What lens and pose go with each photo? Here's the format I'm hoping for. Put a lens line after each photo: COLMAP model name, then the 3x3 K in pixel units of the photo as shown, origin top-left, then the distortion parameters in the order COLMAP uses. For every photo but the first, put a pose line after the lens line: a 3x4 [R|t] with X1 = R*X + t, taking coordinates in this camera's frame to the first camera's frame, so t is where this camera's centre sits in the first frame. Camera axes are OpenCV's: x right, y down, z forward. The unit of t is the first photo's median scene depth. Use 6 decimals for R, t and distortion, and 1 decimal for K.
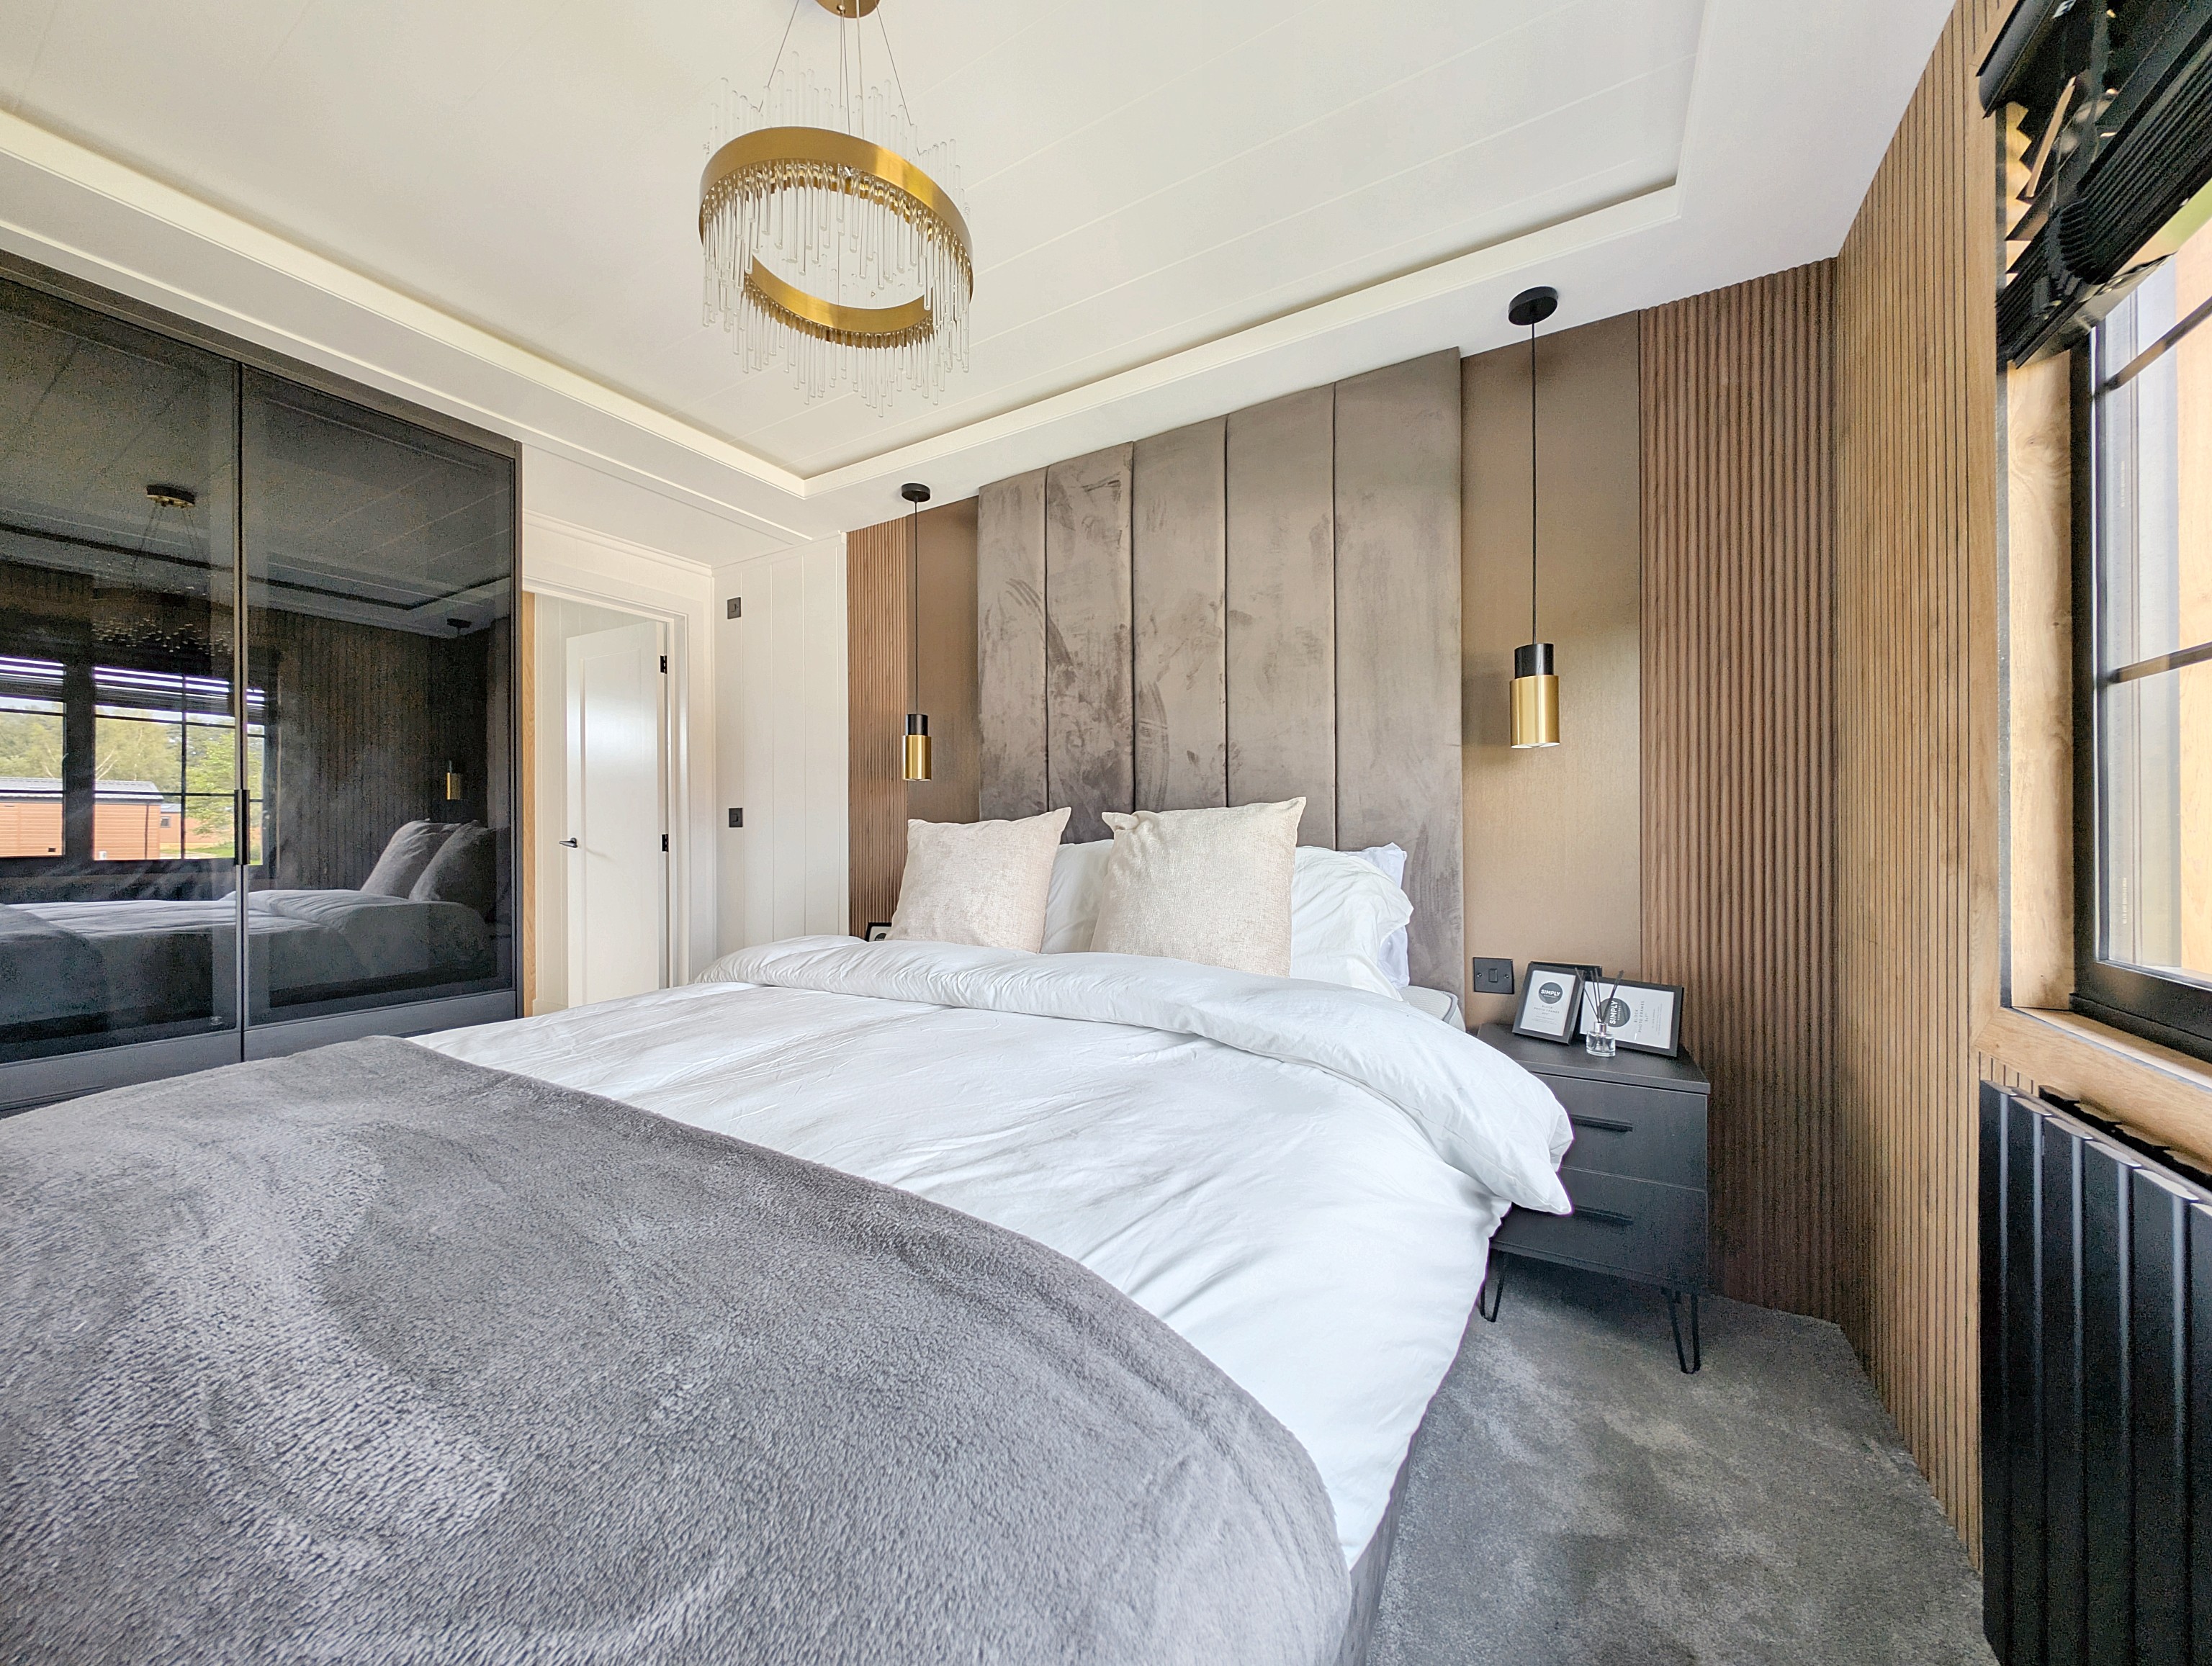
lens RADIAL K [[784.9, 0, 1105.6], [0, 784.9, 834.3], [0, 0, 1]] dist [0.002554, -0.001592]
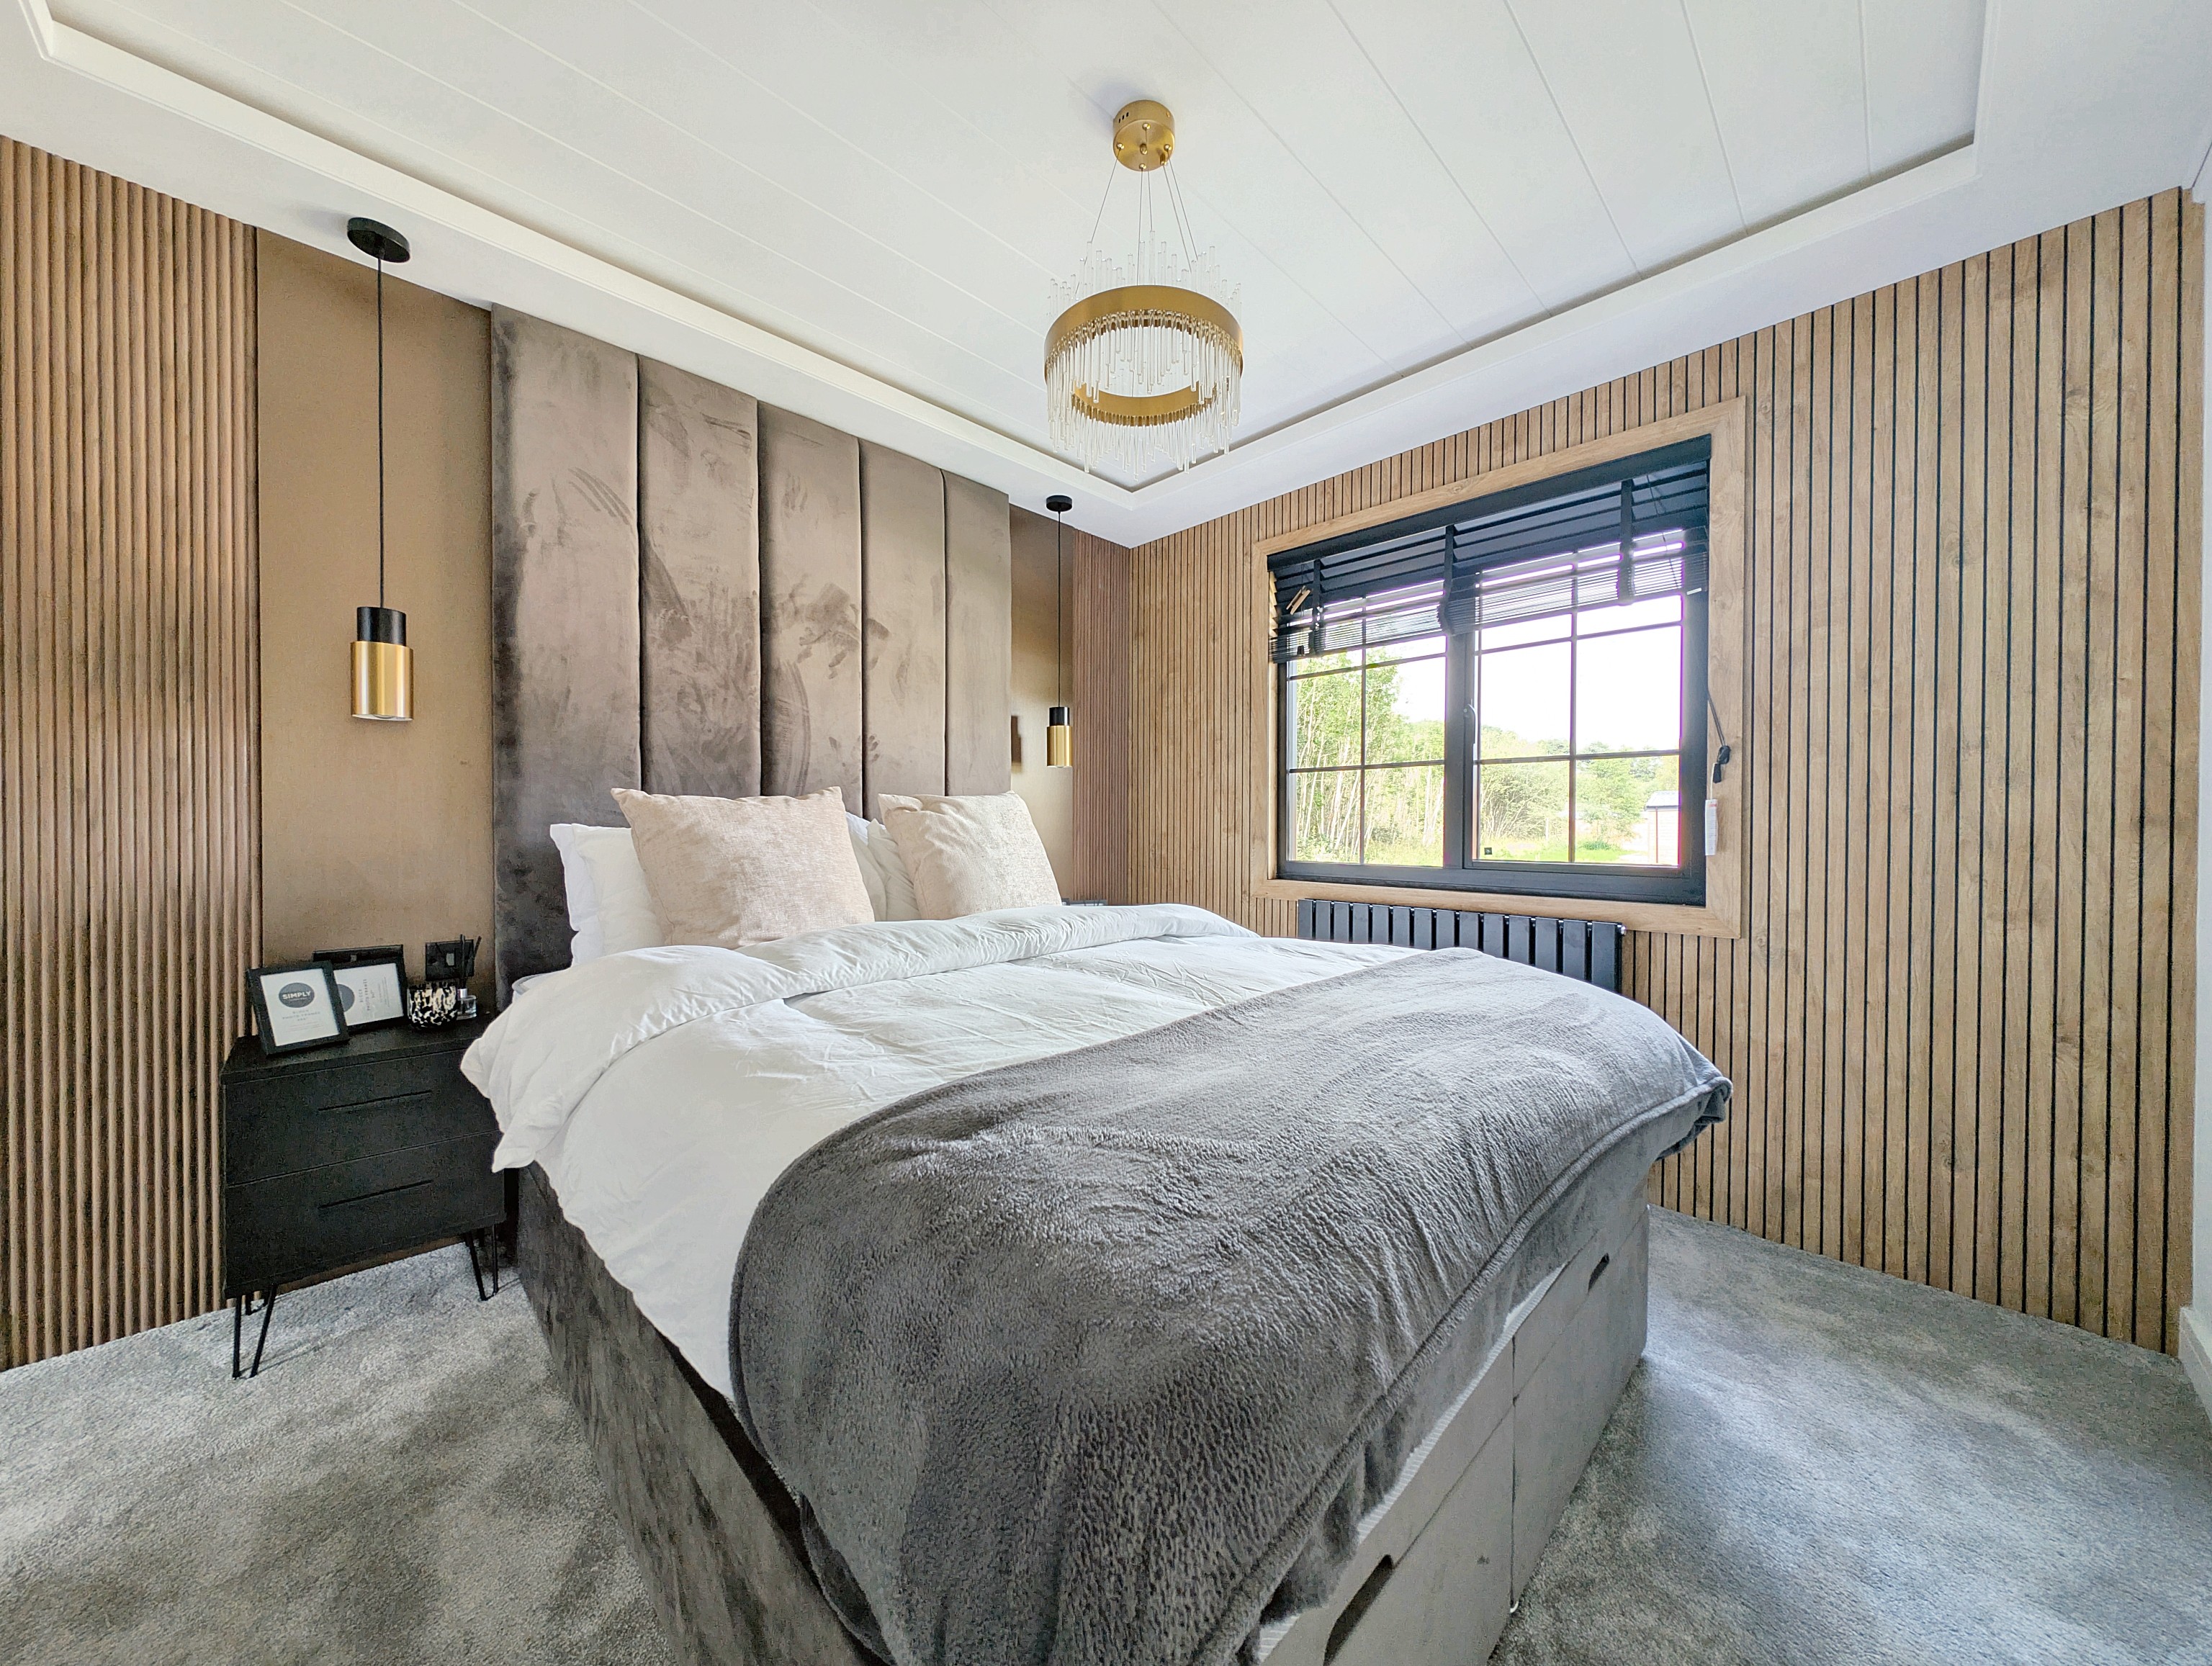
lens RADIAL K [[780.0, 0, 1104.5], [0, 780.0, 834.2], [0, 0, 1]] dist [0.009945, -0.006148]
pose [[0.261939, -0.003978, 0.965076, -0.753618], [-0.006280, 0.999963, 0.005827, 0.014425], [-0.965064, -0.007587, 0.261904, 0.343564]]
